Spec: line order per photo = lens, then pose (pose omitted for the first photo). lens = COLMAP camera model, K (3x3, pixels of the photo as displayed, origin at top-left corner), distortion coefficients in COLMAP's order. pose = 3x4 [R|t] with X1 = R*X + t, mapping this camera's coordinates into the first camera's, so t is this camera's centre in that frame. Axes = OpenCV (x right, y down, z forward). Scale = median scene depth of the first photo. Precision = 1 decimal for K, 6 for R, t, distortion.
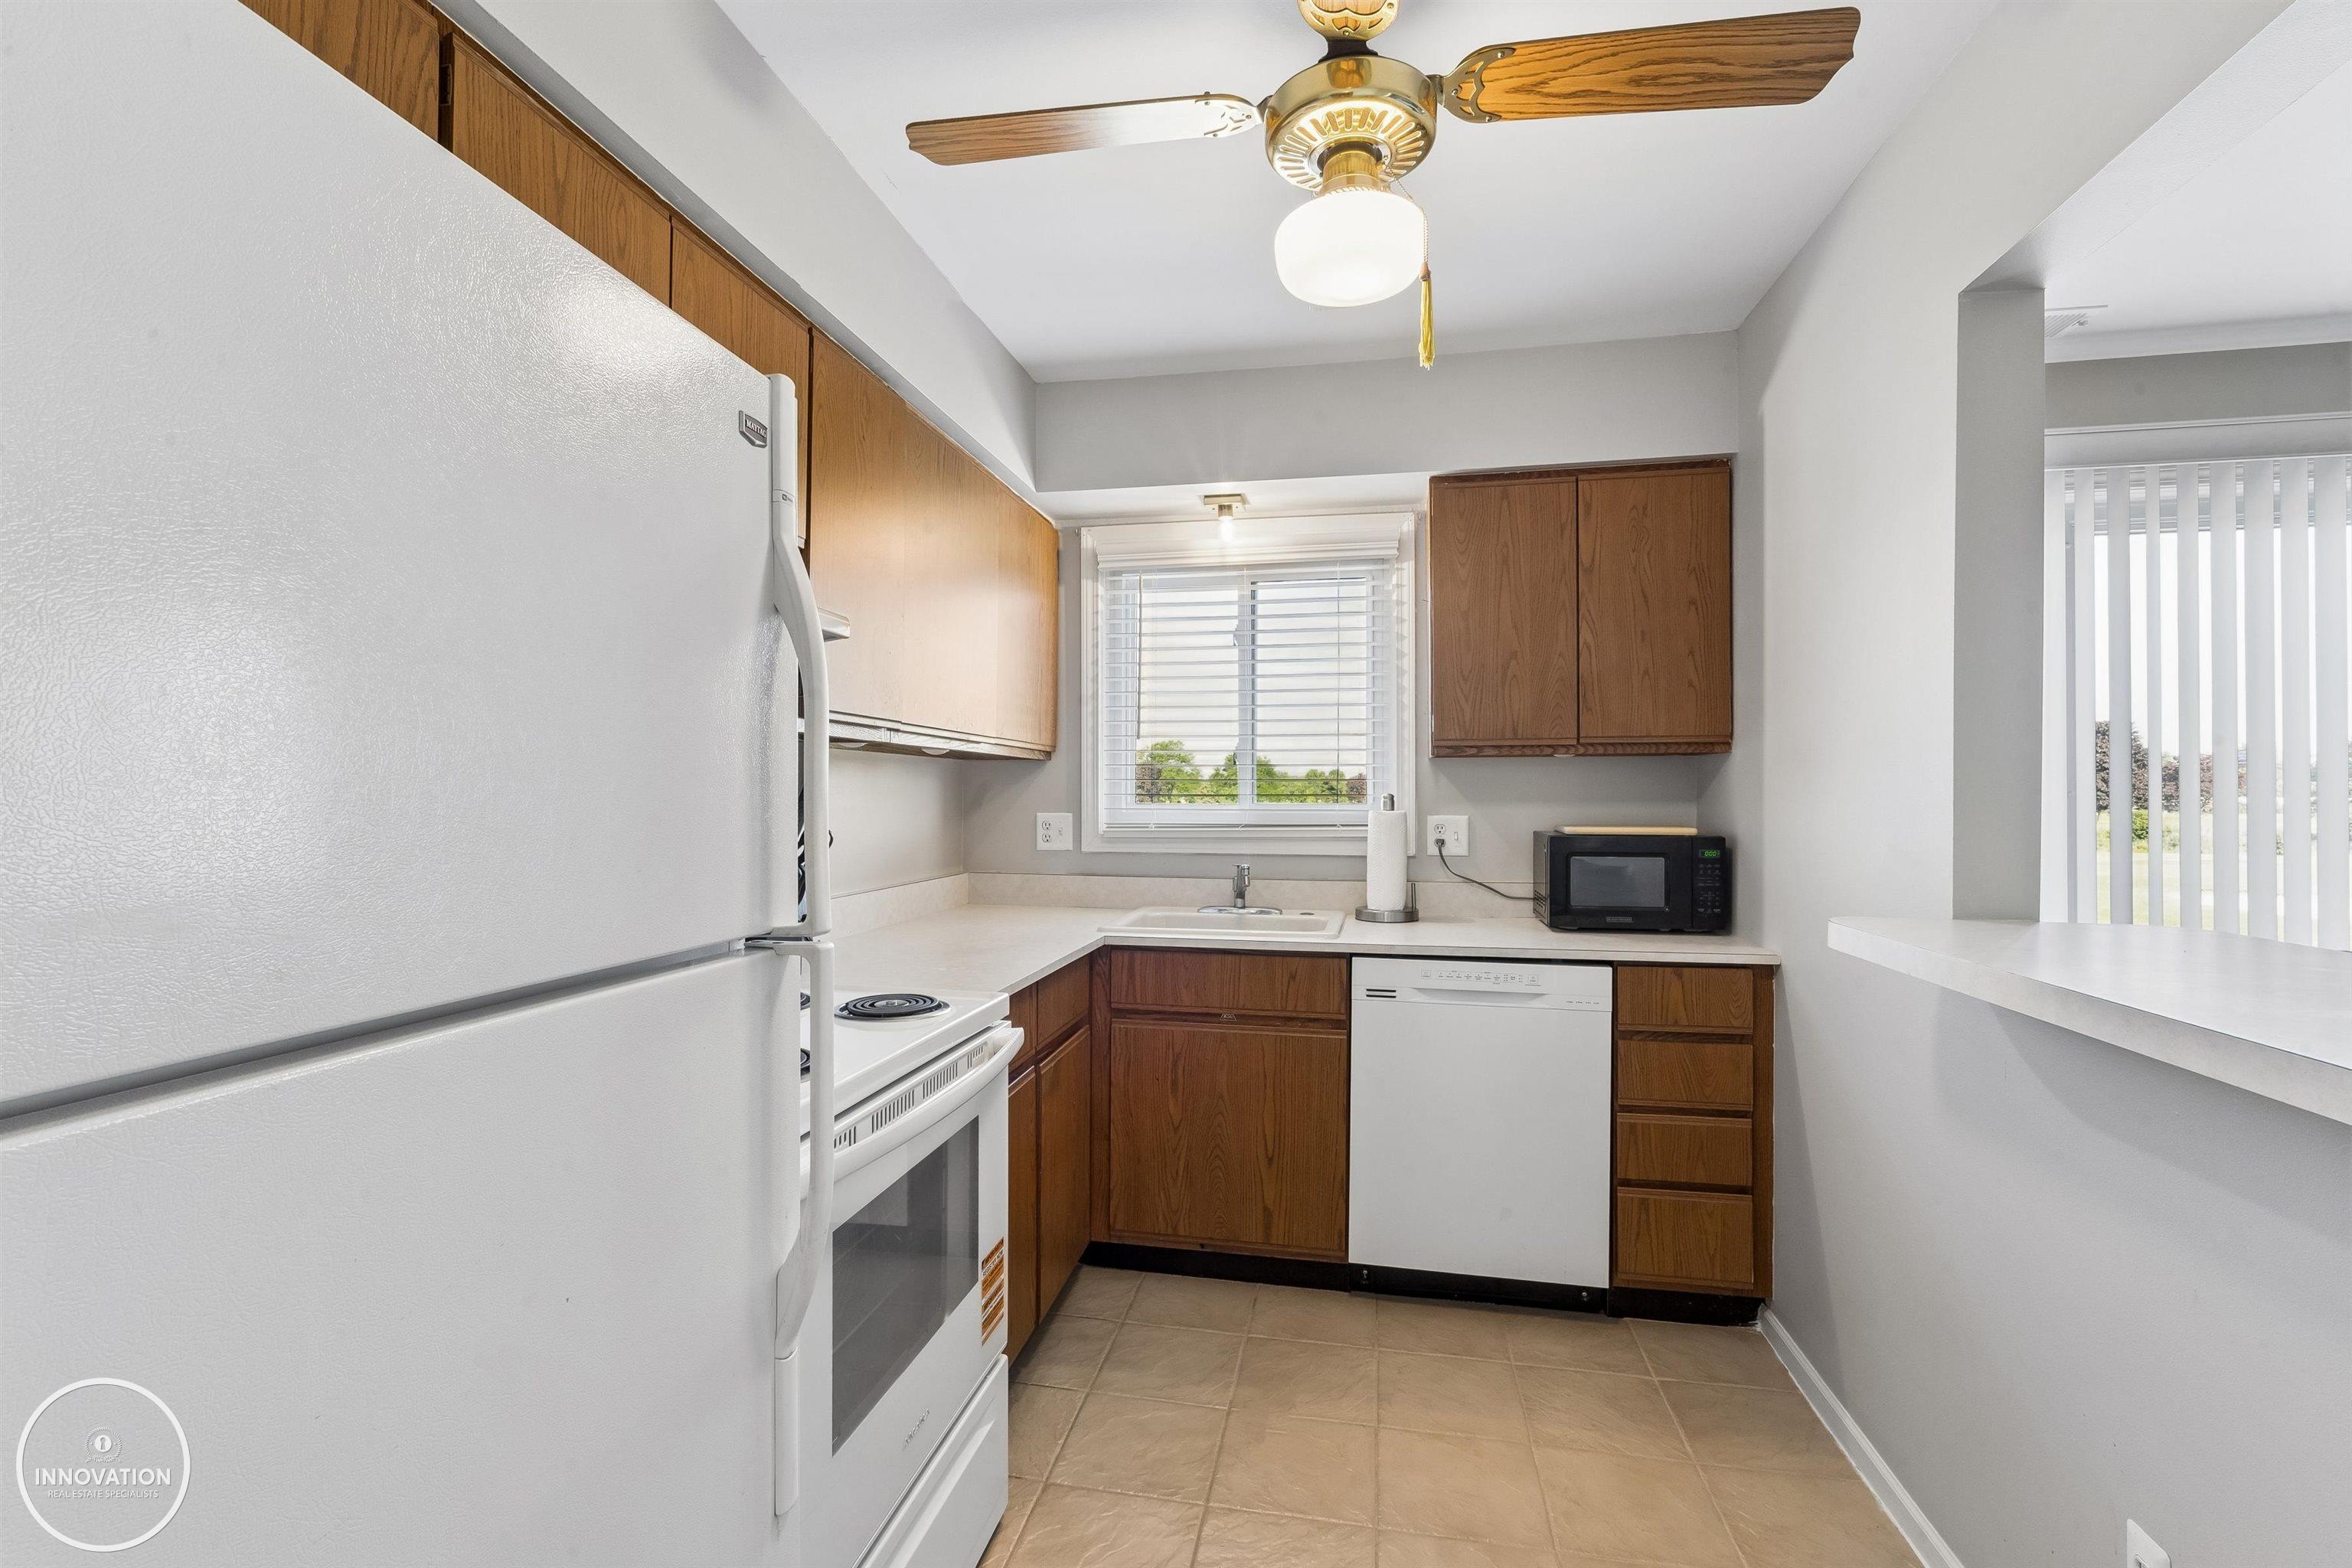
lens RADIAL K [[1075.5, 0, 1165.4], [0, 1075.5, 781.8], [0, 0, 1]] dist [-0.001083, 0.001048]
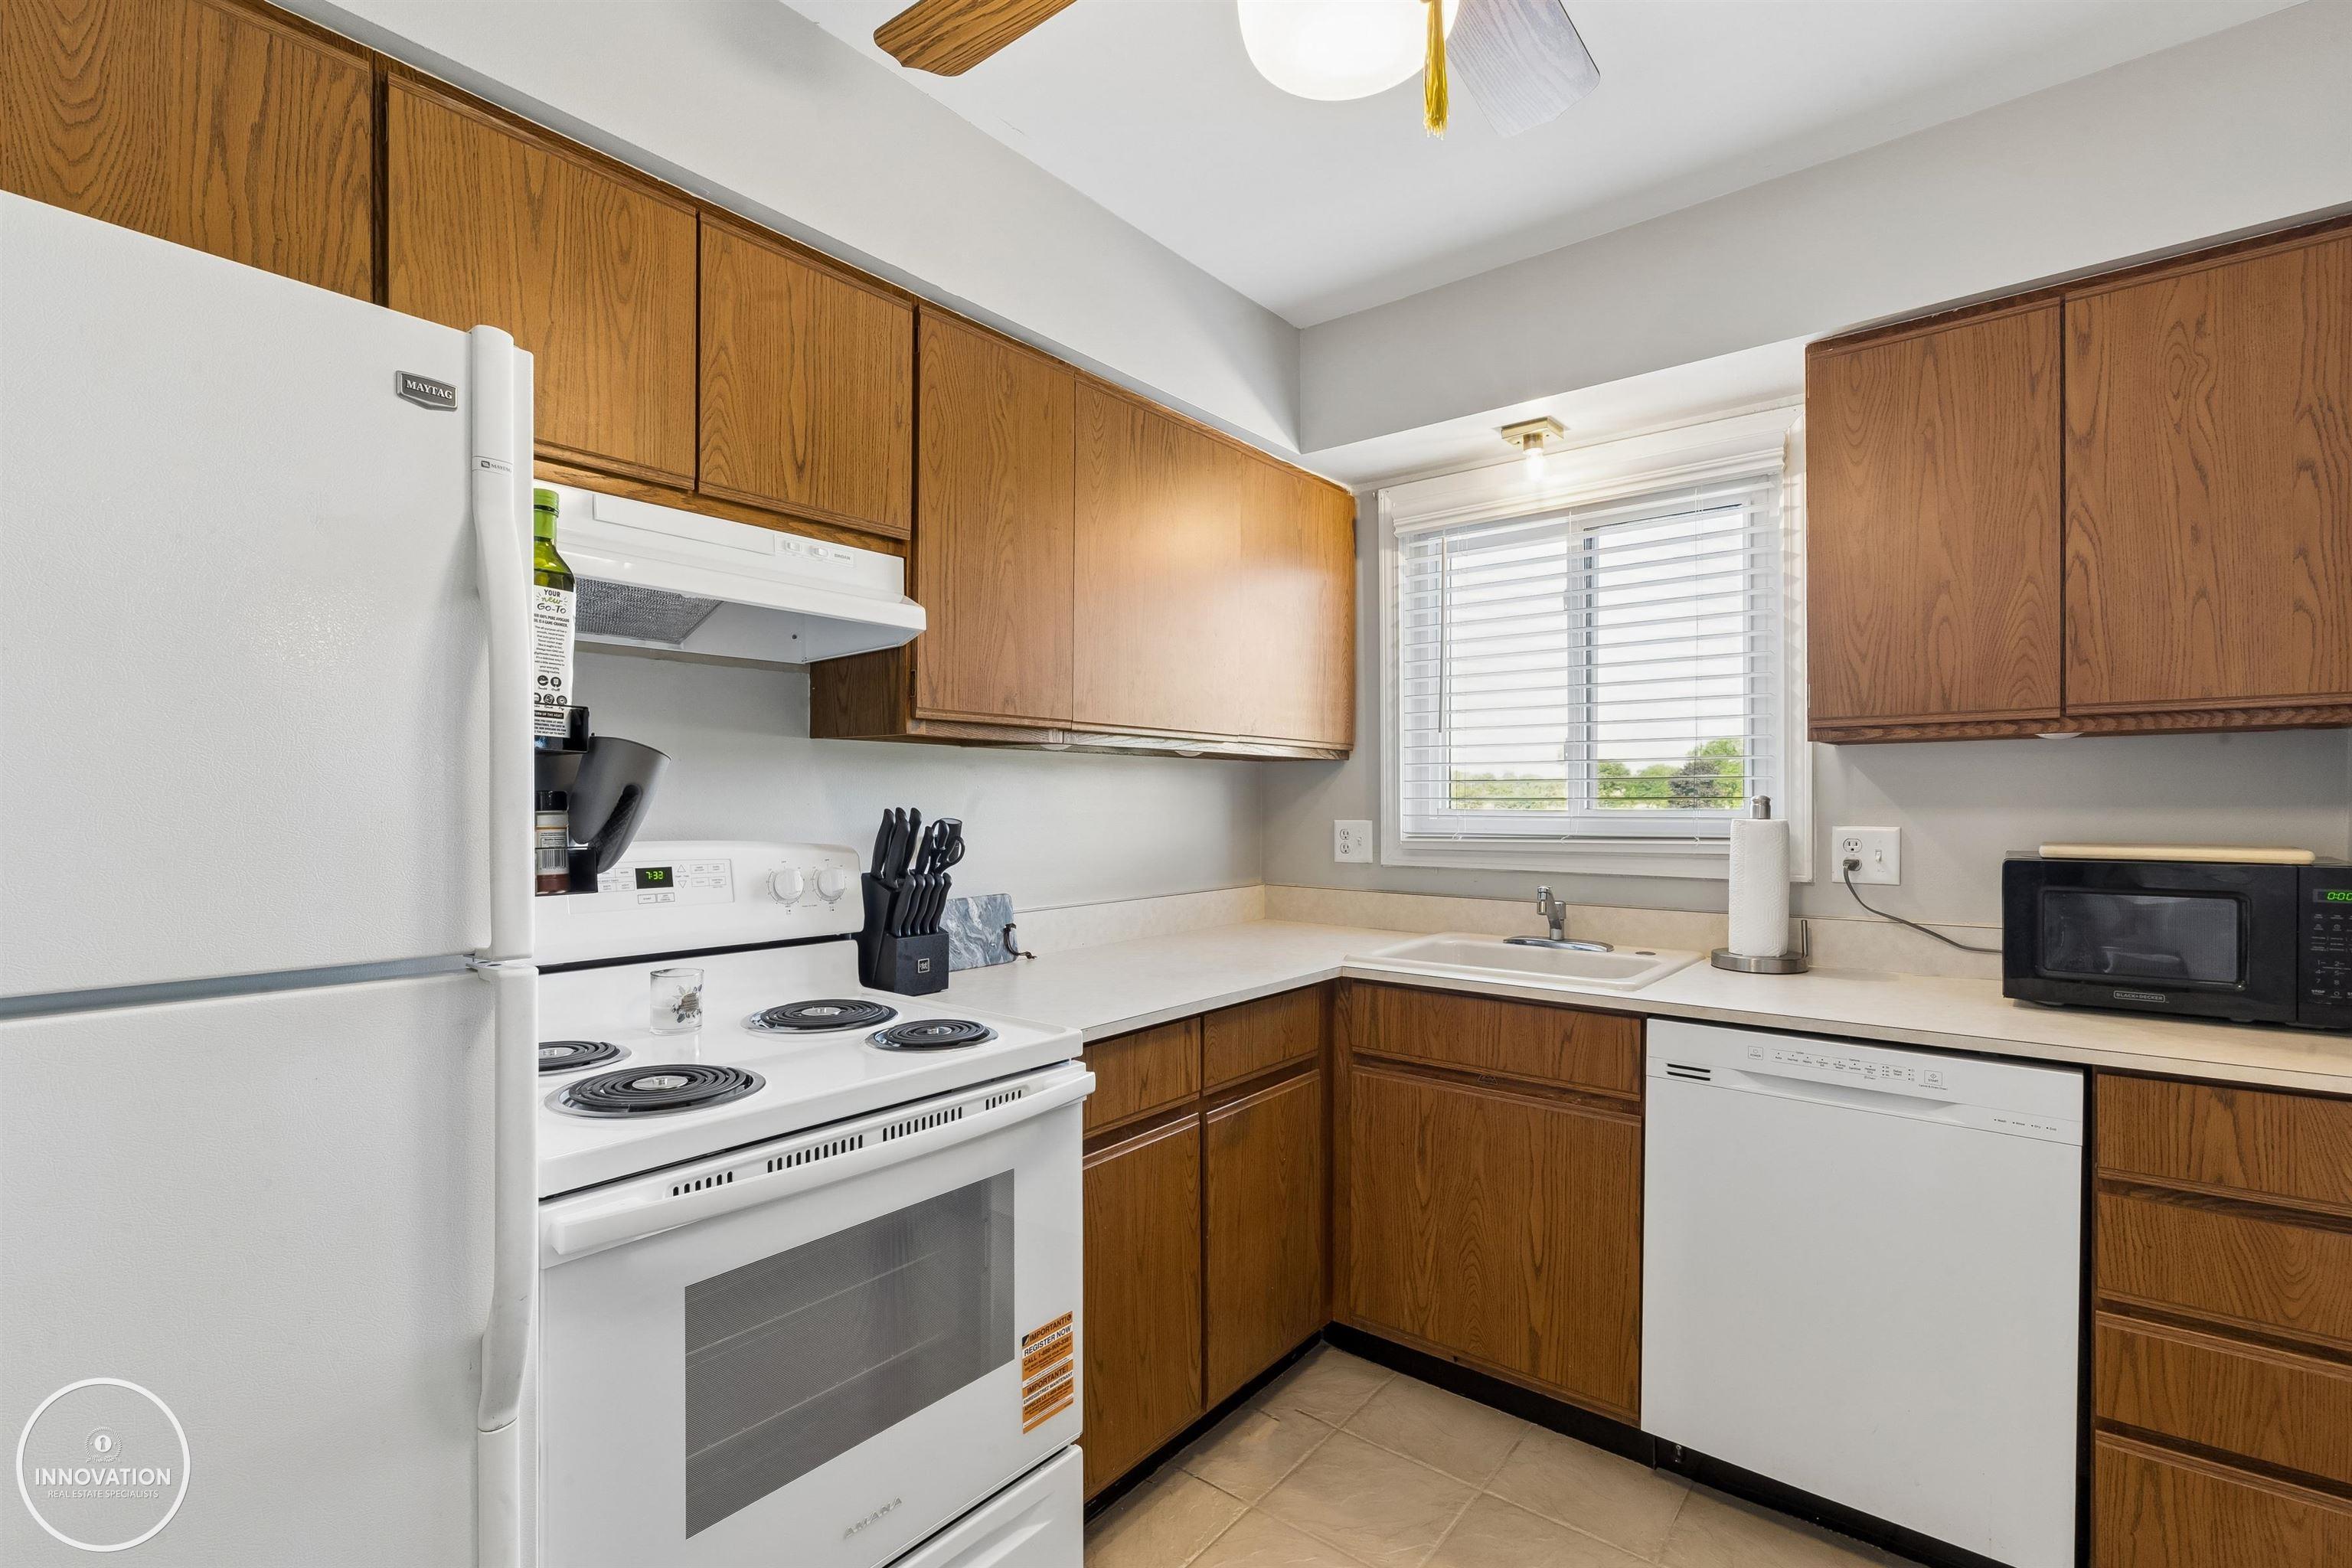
lens RADIAL K [[1075.5, 0, 1178.4], [0, 1075.5, 800.5], [0, 0, 1]] dist [-0.001083, 0.001048]
pose [[0.882657, -0.003303, -0.470007, 0.226436], [0.009387, 0.999900, 0.010602, 0.003157], [0.469925, -0.013770, 0.882599, 0.194058]]
